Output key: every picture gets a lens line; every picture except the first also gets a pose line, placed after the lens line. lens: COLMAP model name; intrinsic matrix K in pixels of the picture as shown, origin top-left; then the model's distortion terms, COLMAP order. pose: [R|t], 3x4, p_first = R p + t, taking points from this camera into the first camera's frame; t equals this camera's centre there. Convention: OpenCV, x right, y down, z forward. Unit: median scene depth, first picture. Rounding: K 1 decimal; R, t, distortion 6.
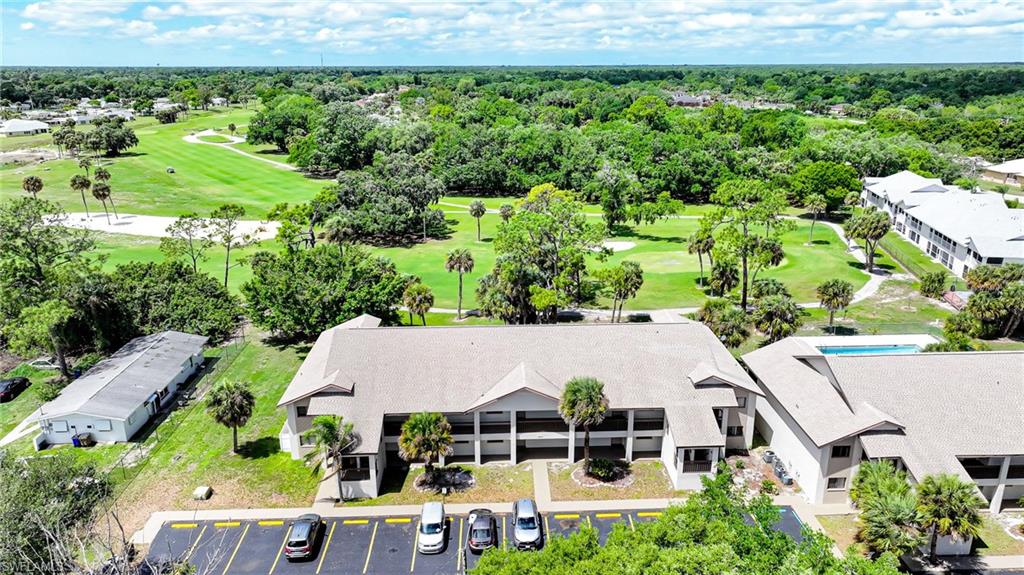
lens RADIAL K [[711.2, 0, 512.0], [0, 711.2, 287.5], [0, 0, 1]] dist [0.002534, 0.005166]
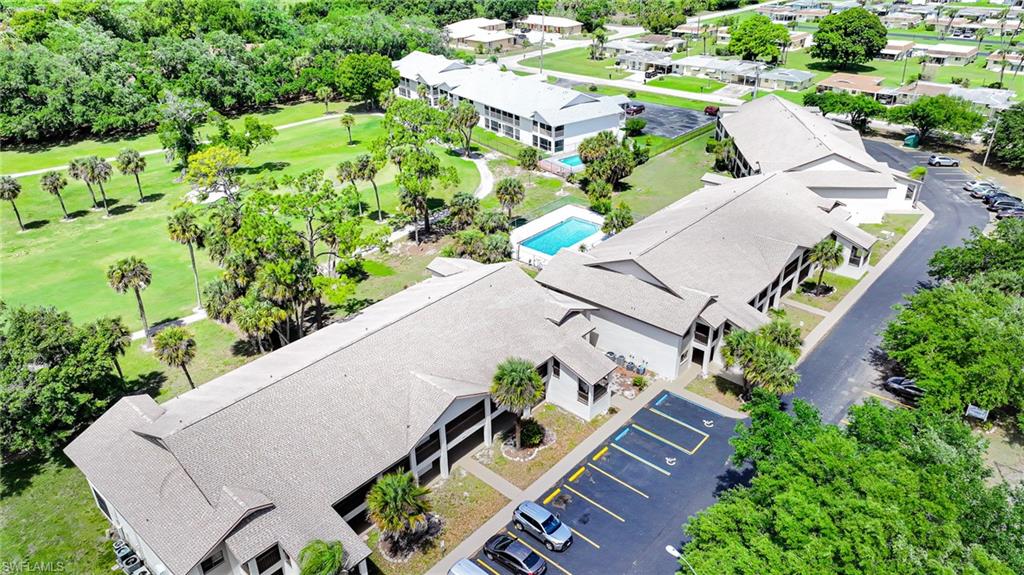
lens RADIAL K [[711.2, 0, 512.0], [0, 711.2, 287.5], [0, 0, 1]] dist [0.002534, 0.005166]
pose [[0.686281, -0.342528, 0.641633, -0.250505], [0.226238, 0.938936, 0.259259, -0.112878], [-0.691256, -0.032762, 0.721867, 0.161496]]
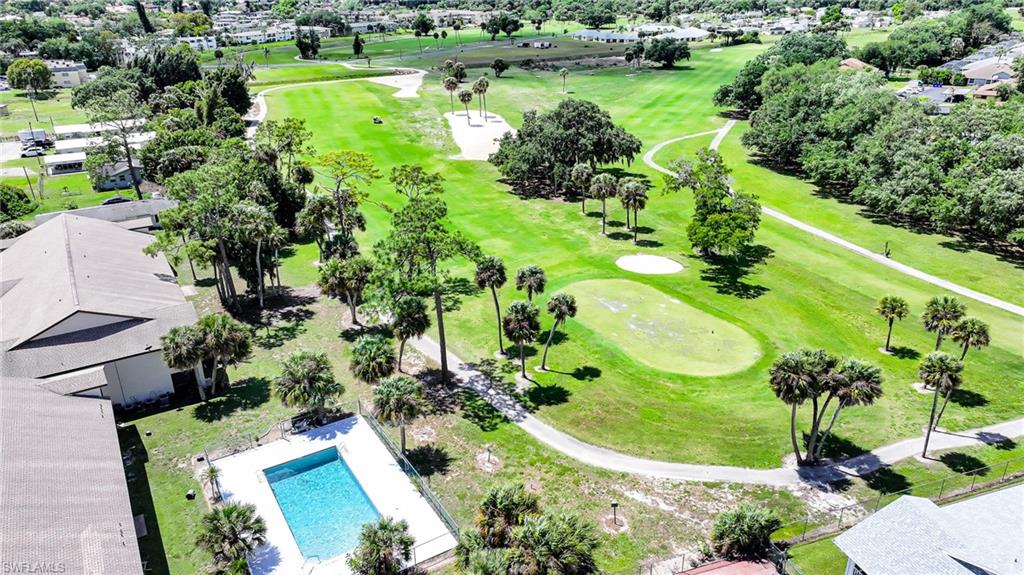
lens RADIAL K [[711.2, 0, 512.0], [0, 711.2, 287.5], [0, 0, 1]] dist [0.002534, 0.005166]
pose [[0.507866, 0.349003, -0.787572, 0.816582], [-0.255579, 0.934135, 0.249140, -0.226402], [0.822649, 0.074757, 0.563614, 0.595044]]
